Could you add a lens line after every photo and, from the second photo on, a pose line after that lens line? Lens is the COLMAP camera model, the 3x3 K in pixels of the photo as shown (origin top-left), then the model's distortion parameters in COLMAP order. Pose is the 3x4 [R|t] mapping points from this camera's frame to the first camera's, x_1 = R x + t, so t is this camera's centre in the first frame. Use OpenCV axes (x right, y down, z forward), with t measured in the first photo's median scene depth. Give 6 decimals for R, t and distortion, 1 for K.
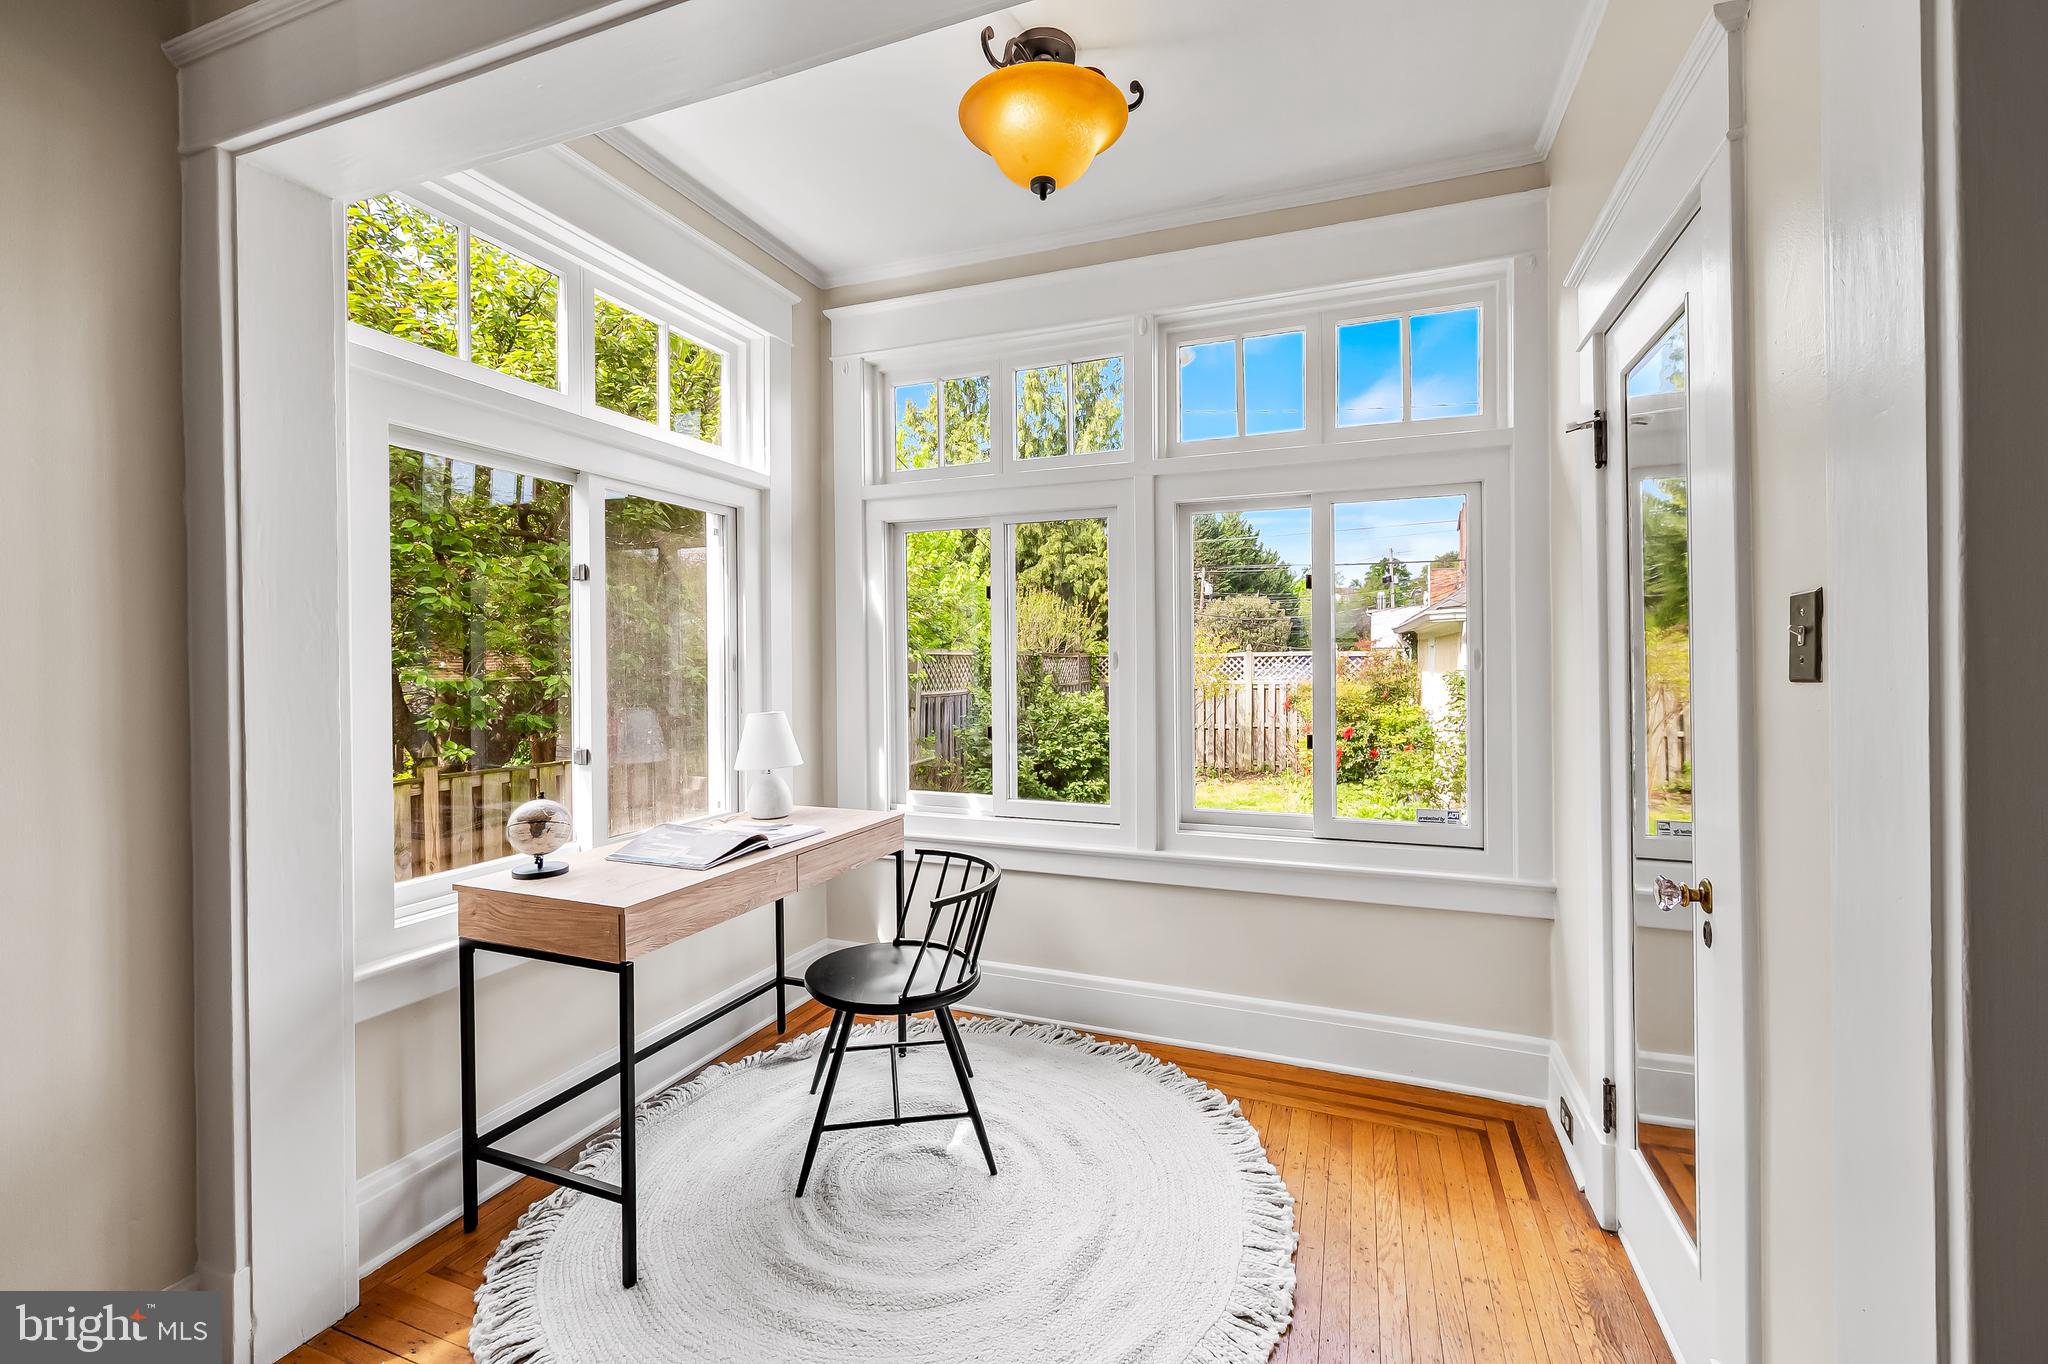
lens RADIAL K [[856.4, 0, 1021.6], [0, 856.4, 671.4], [0, 0, 1]] dist [0.001413, 0.000652]
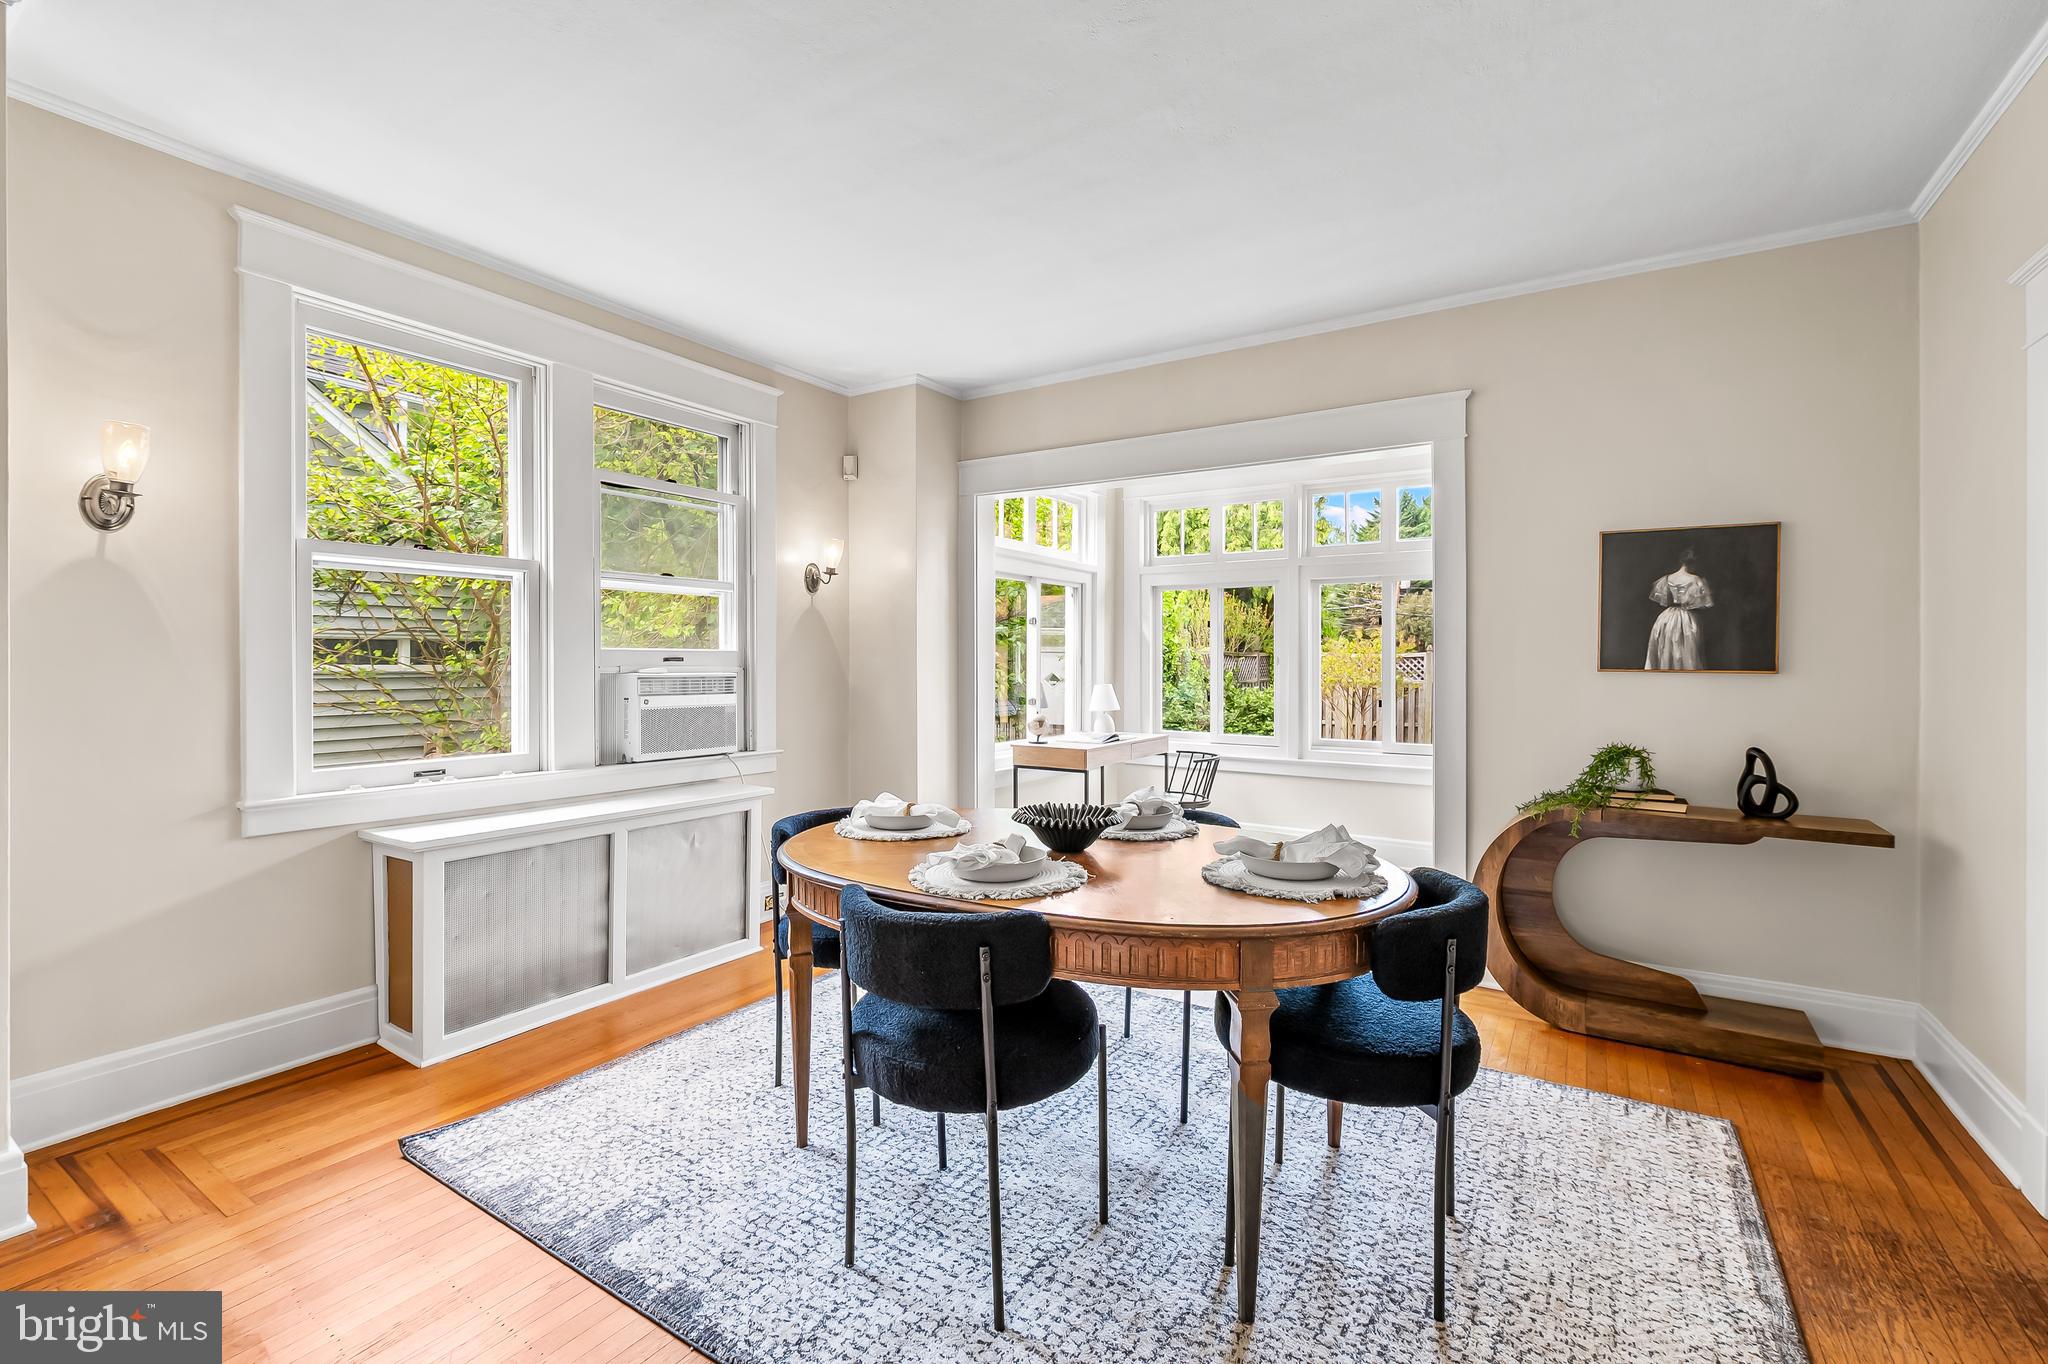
lens RADIAL K [[913.4, 0, 974.6], [0, 913.4, 667.5], [0, 0, 1]] dist [-0.013059, -0.000604]
pose [[0.972742, 0.009479, -0.231695, -0.109779], [-0.009950, 0.999950, -0.000868, 0.015541], [0.231675, 0.003150, 0.972788, -1.593606]]
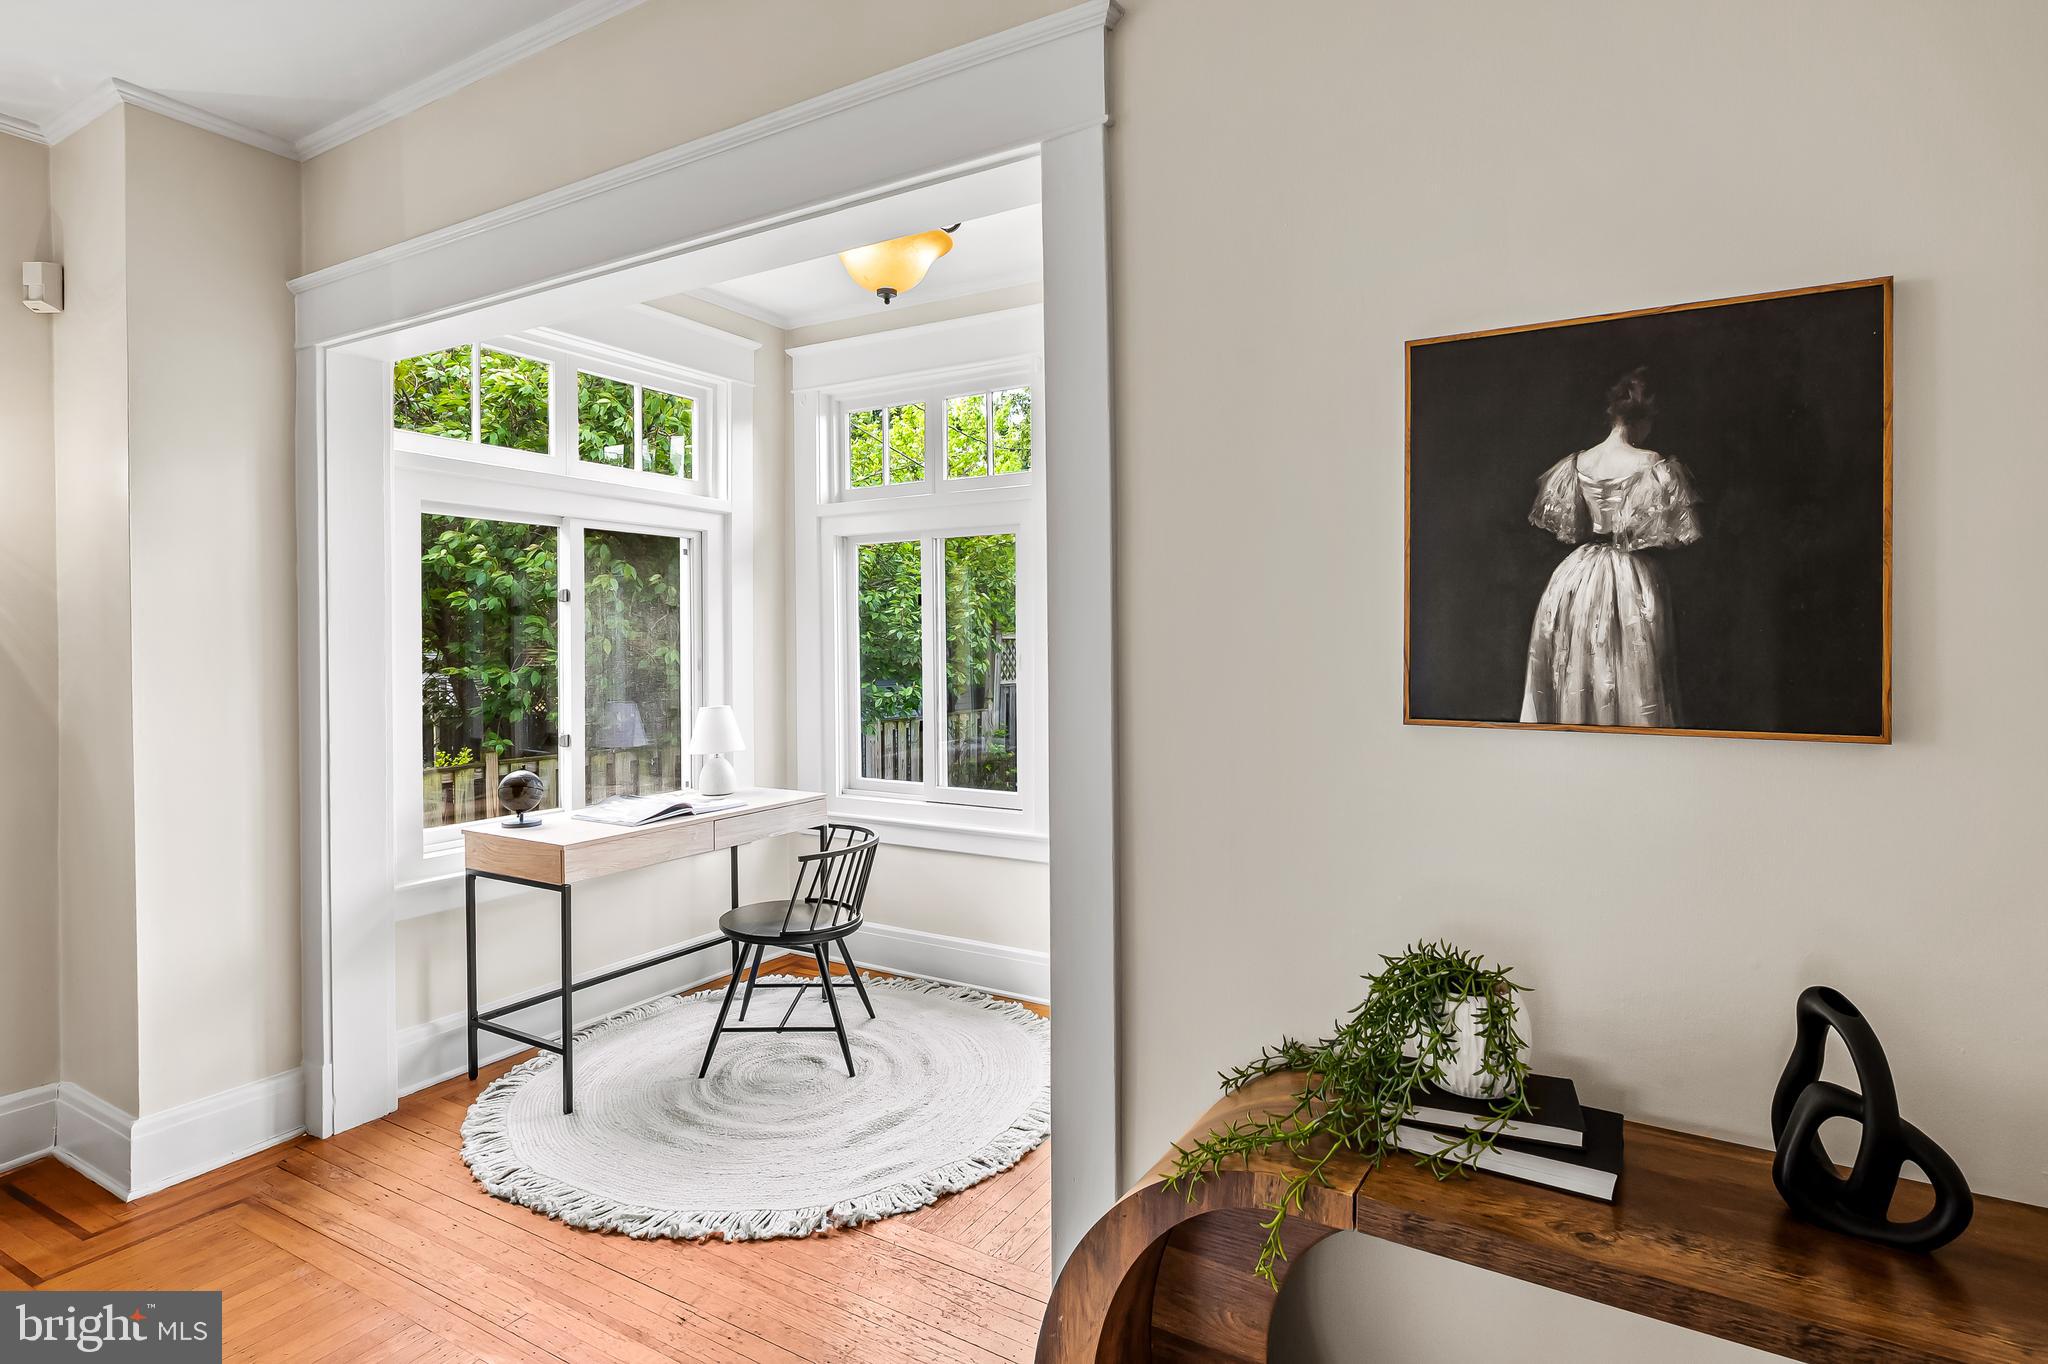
lens RADIAL K [[1051.9, 0, 1019.0], [0, 1051.9, 648.0], [0, 0, 1]] dist [-0.004946, -0.000915]
pose [[0.986658, 0.000708, -0.162804, 0.457061], [-0.001403, 0.999990, -0.004151, -0.036464], [0.162800, 0.004324, 0.986650, -0.482949]]
